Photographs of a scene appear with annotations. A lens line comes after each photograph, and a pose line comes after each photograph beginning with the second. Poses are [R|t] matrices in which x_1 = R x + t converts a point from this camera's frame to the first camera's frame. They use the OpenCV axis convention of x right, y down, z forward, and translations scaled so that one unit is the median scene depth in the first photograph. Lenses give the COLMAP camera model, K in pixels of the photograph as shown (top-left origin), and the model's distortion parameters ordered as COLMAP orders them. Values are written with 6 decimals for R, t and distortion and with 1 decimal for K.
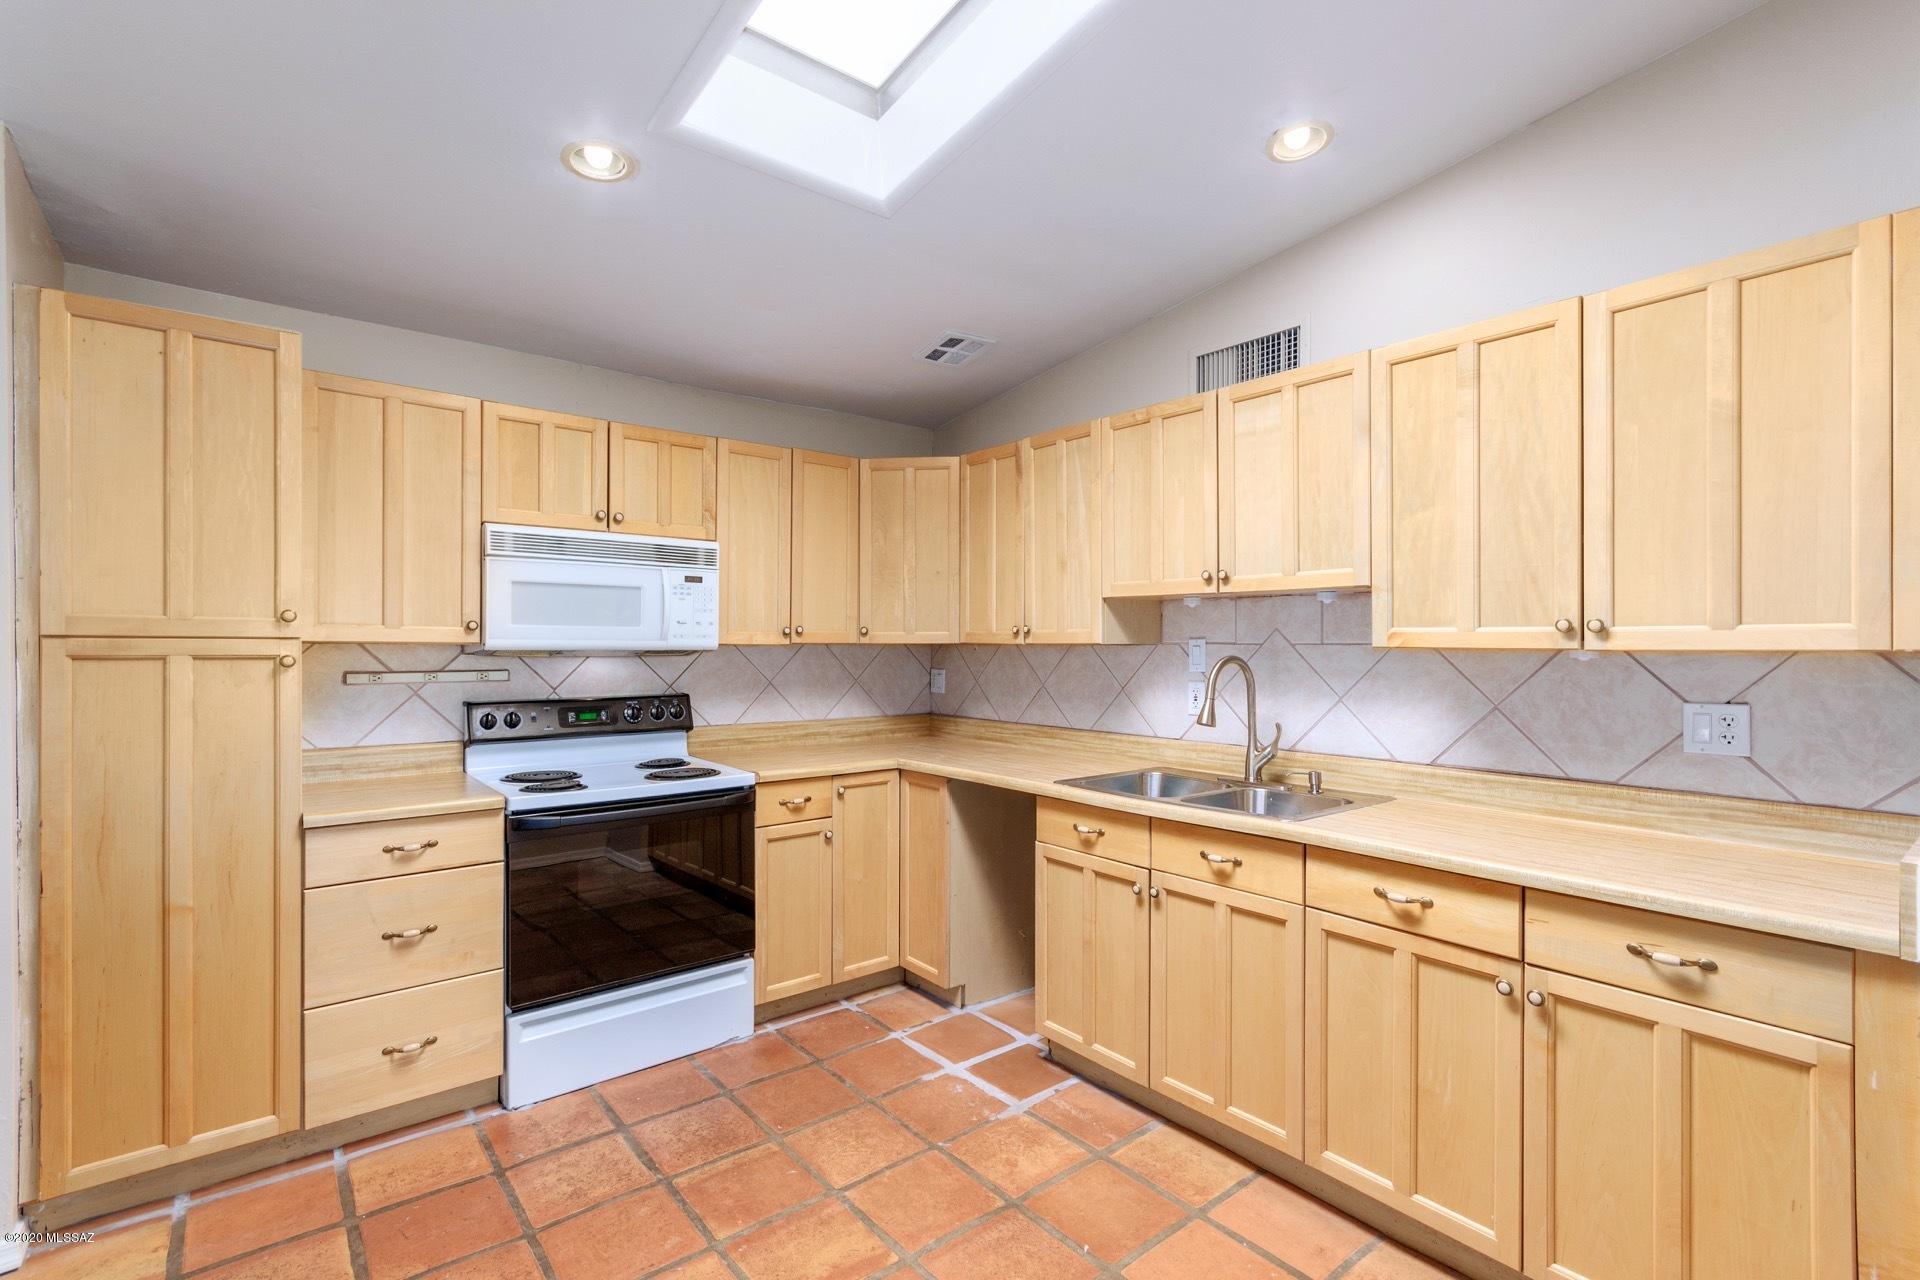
lens RADIAL K [[883.5, 0, 965.9], [0, 883.5, 646.9], [0, 0, 1]] dist [0.005493, 0.001571]
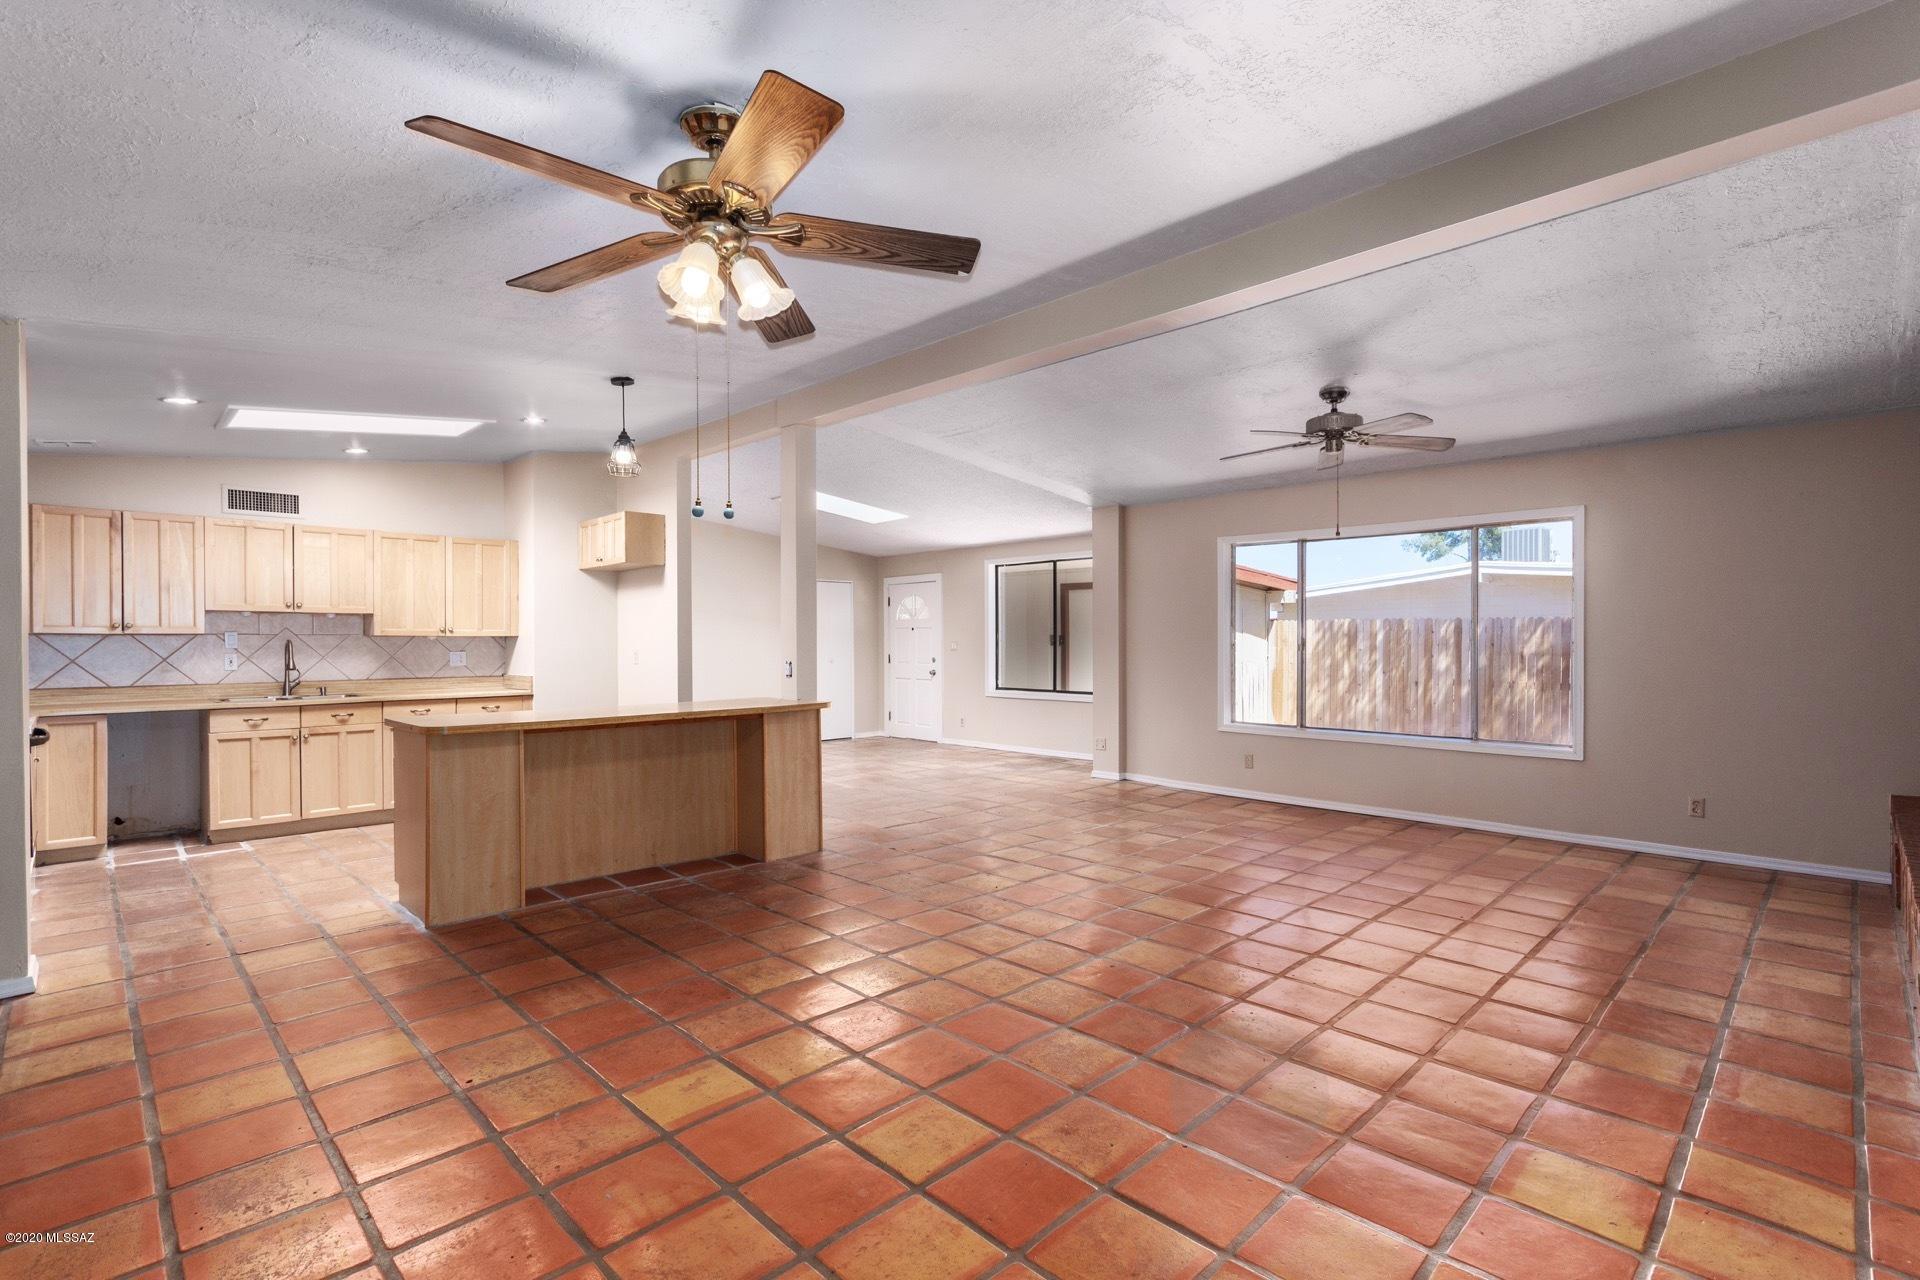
lens RADIAL K [[883.5, 0, 965.9], [0, 883.5, 646.9], [0, 0, 1]] dist [0.005493, 0.001571]
pose [[-0.101566, -0.006782, 0.994806, -2.320240], [0.005647, 0.999957, 0.007394, 0.023702], [-0.994813, 0.006369, -0.101524, -0.538581]]
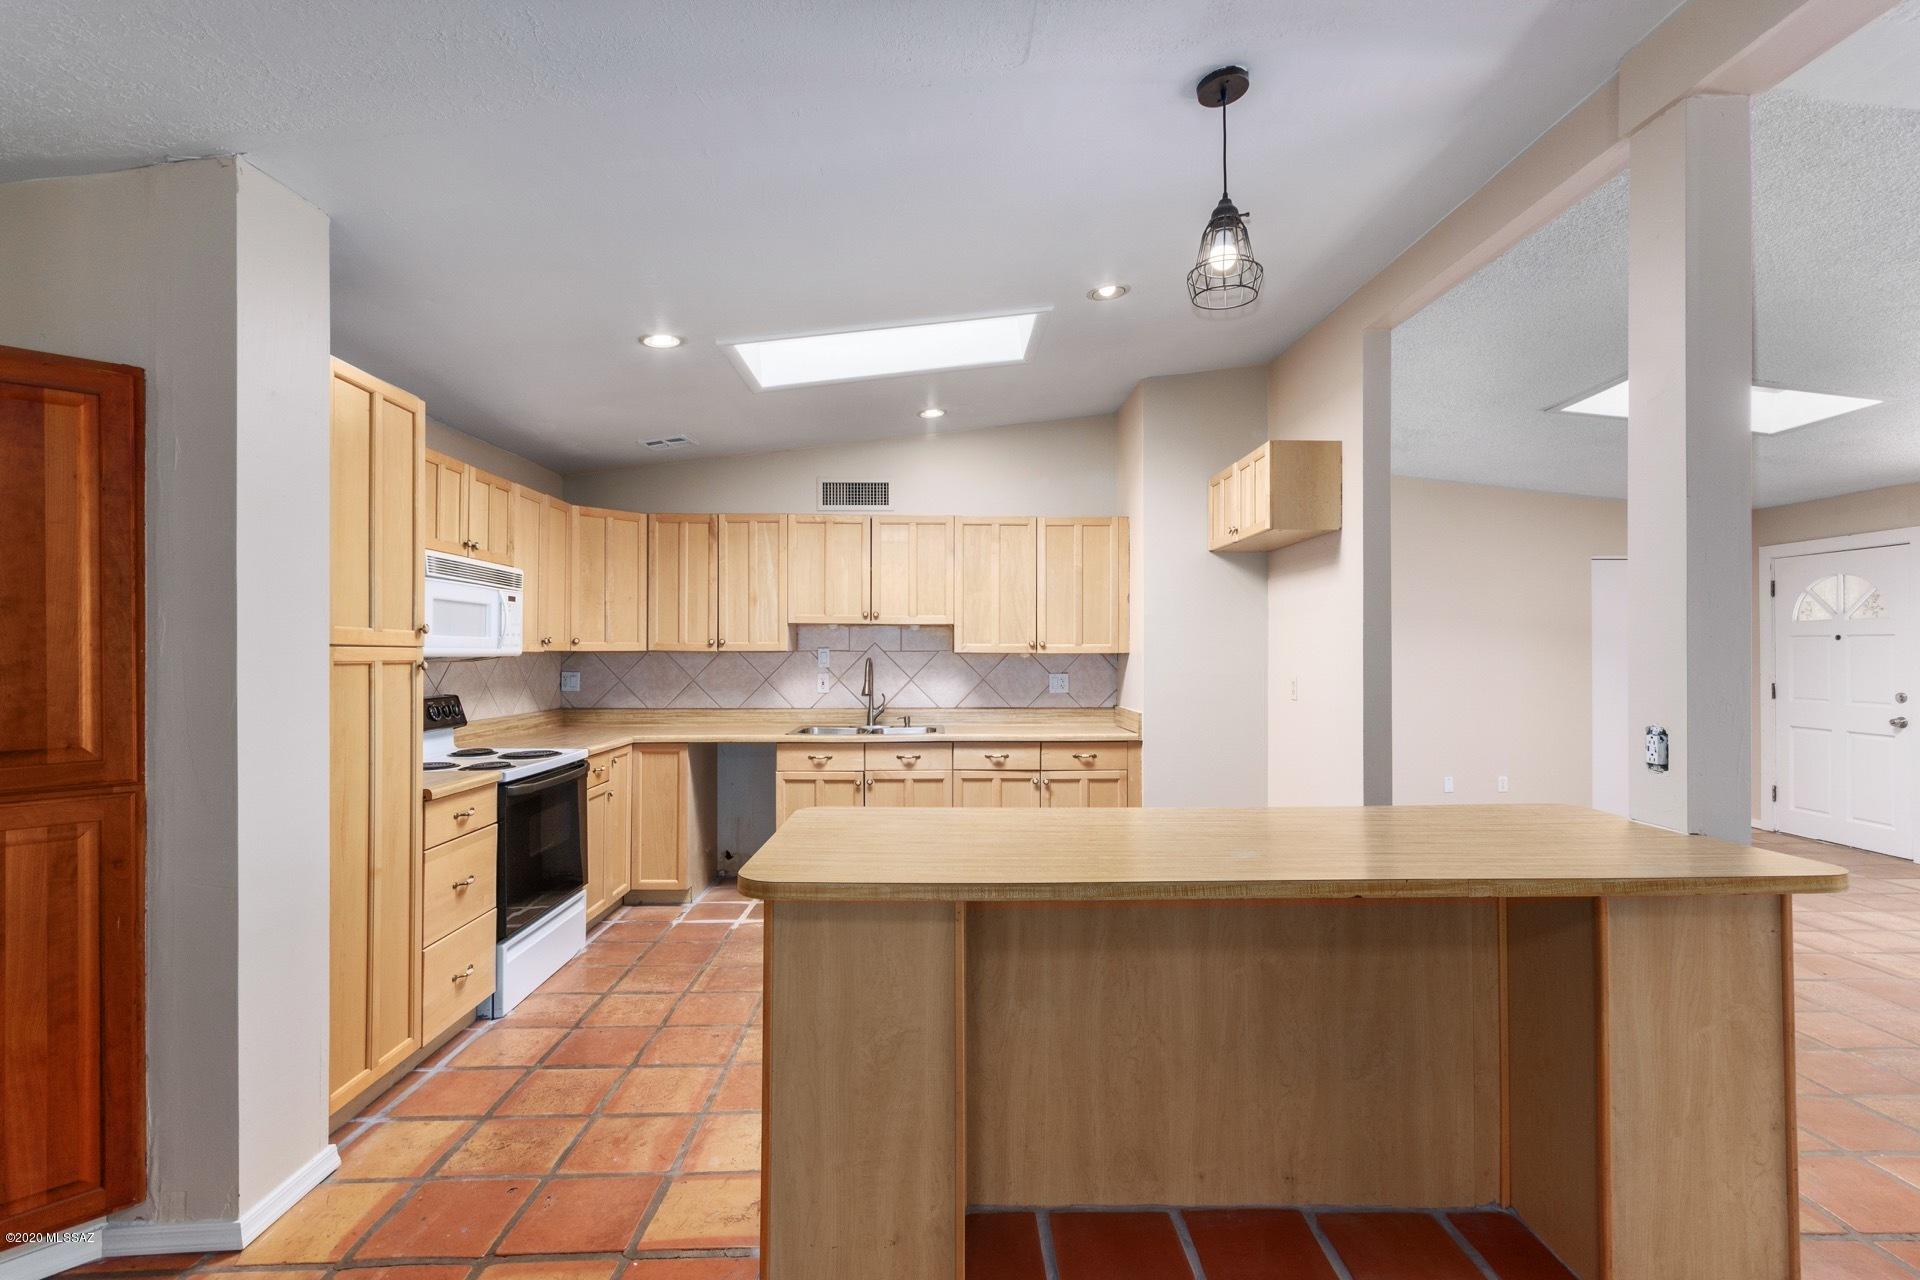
lens RADIAL K [[883.5, 0, 965.9], [0, 883.5, 646.9], [0, 0, 1]] dist [0.005493, 0.001571]
pose [[0.608242, 0.003385, 0.793744, -1.134783], [0.002468, 0.999978, -0.006155, -0.000730], [-0.793748, 0.005703, 0.608220, -0.310719]]
